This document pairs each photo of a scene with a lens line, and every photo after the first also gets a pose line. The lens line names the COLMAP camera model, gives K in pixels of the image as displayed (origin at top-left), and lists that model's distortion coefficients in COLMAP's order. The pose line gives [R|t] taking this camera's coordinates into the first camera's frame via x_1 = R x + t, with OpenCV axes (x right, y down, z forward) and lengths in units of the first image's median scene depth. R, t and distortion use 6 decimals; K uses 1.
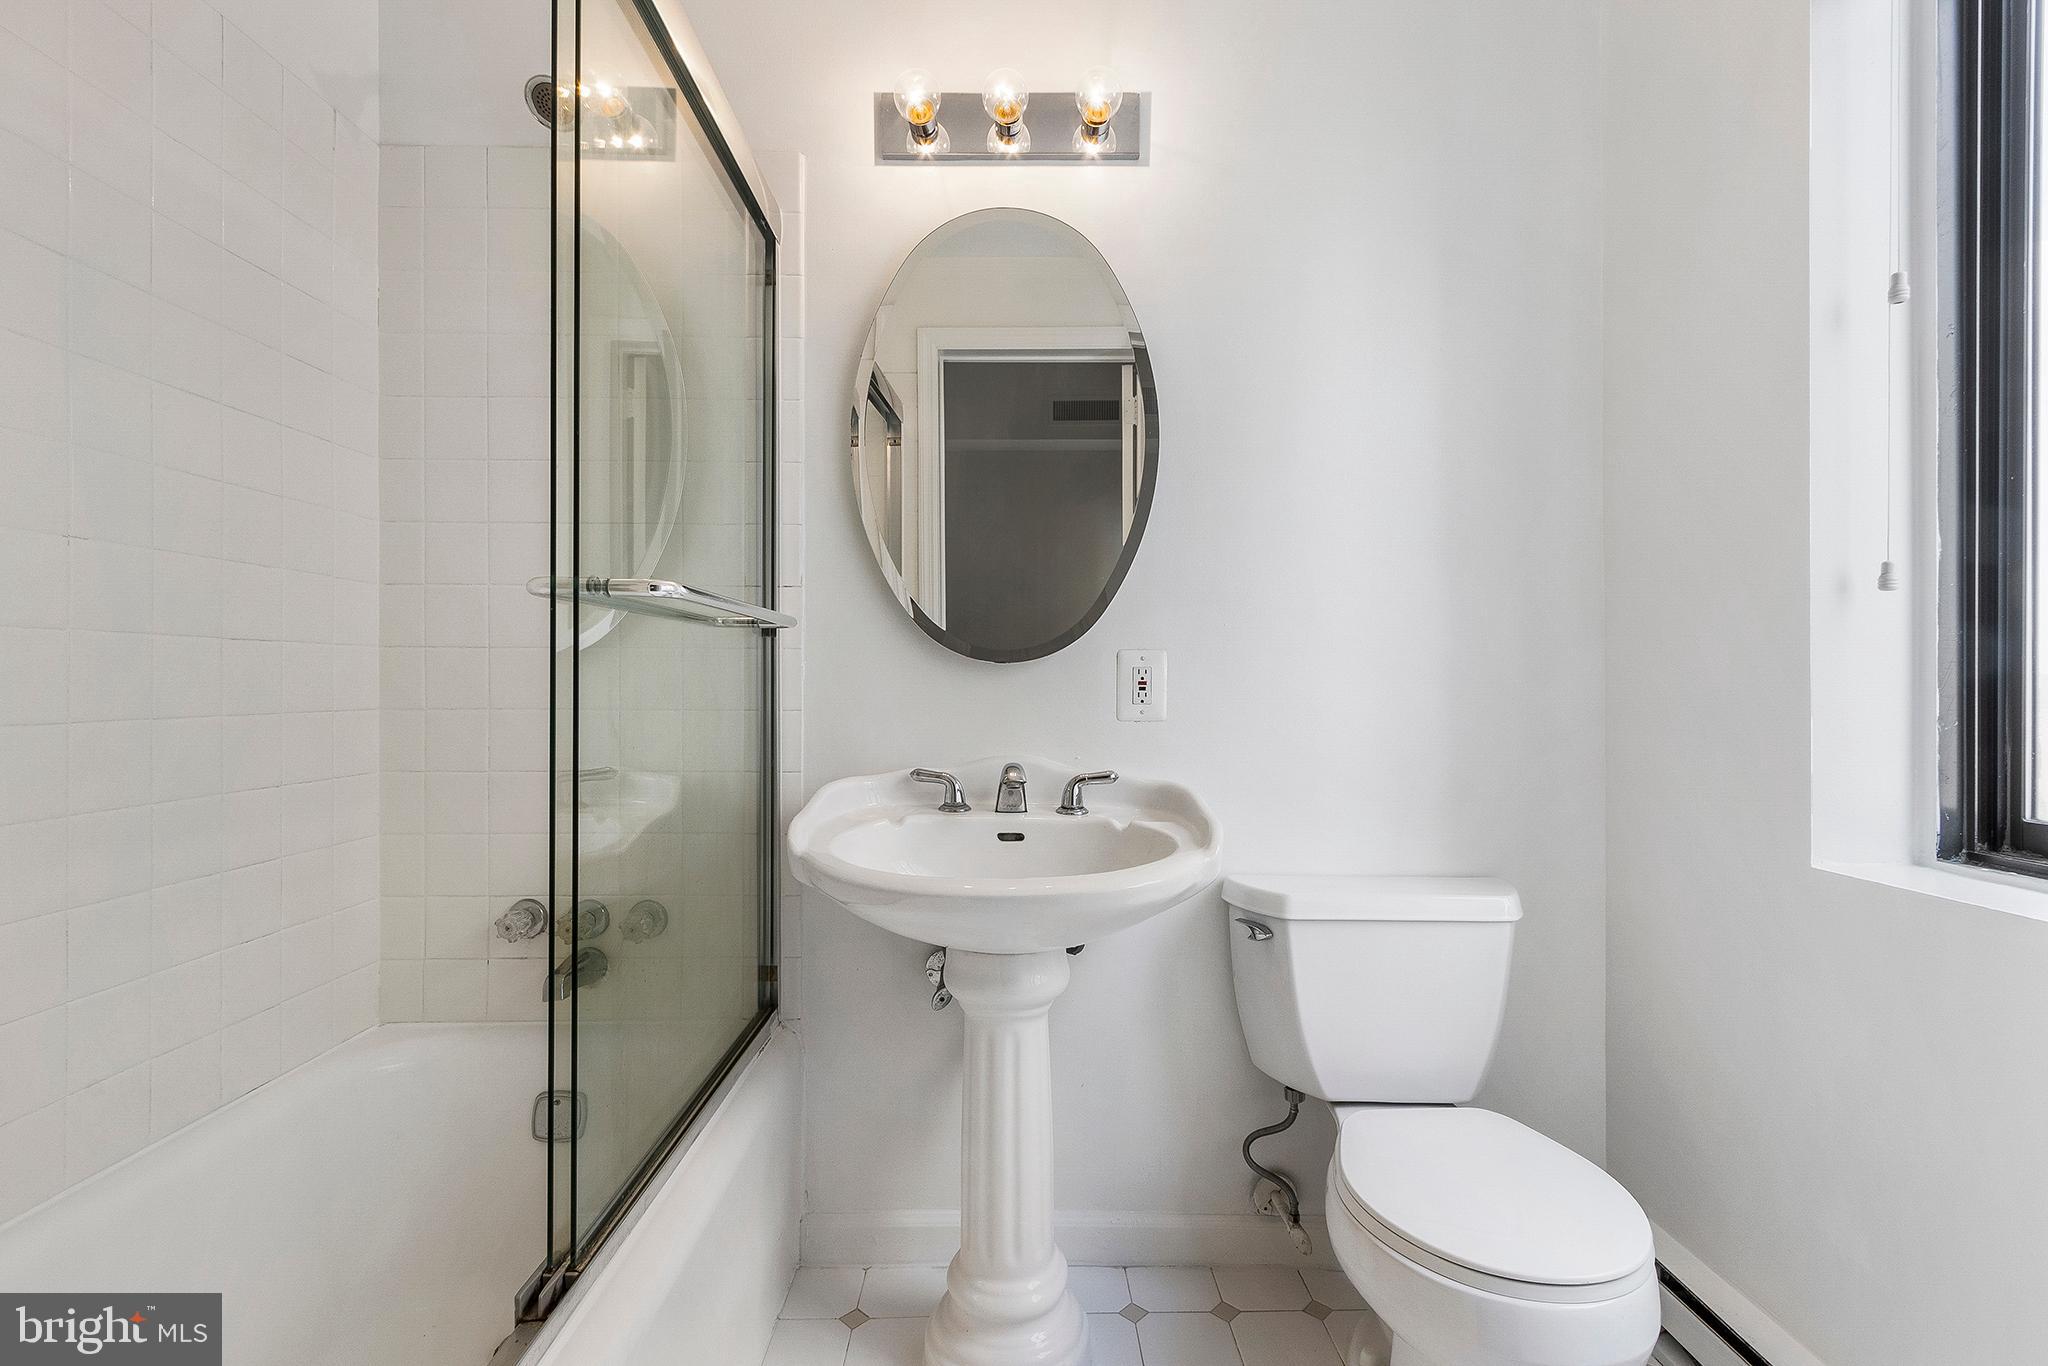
lens RADIAL K [[953.2, 0, 1024.0], [0, 953.2, 683.0], [0, 0, 1]] dist [-0.000527, -0.000330]
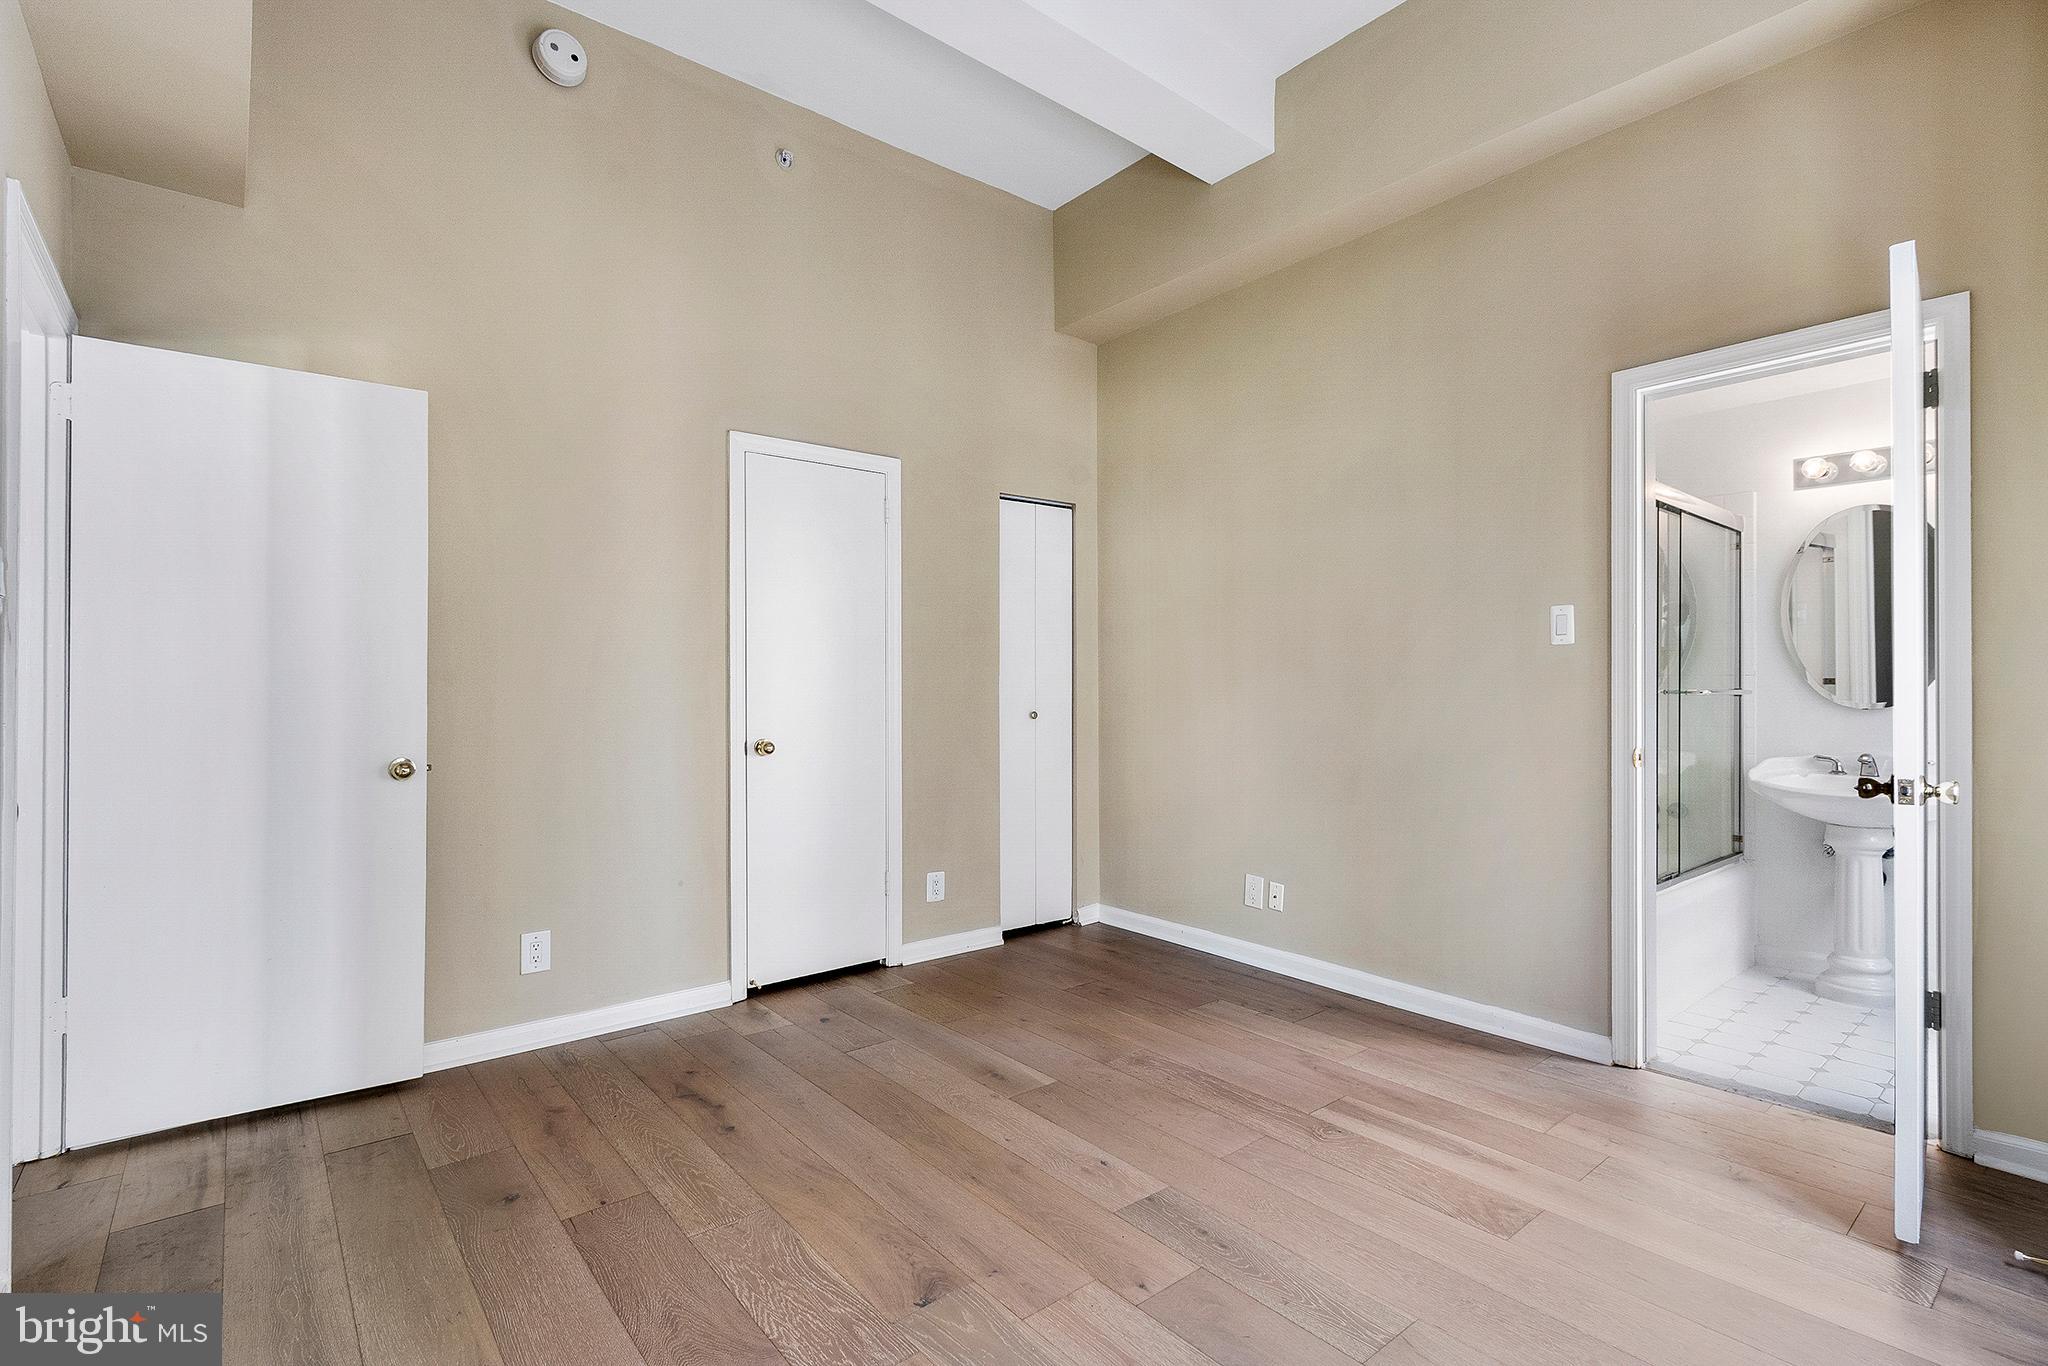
lens RADIAL K [[953.2, 0, 1024.0], [0, 953.2, 683.0], [0, 0, 1]] dist [-0.000527, -0.000330]
pose [[0.630115, -0.003945, -0.776492, 0.474511], [-0.003198, 0.999965, -0.007675, -0.059794], [0.776496, 0.007320, 0.630080, -1.959573]]
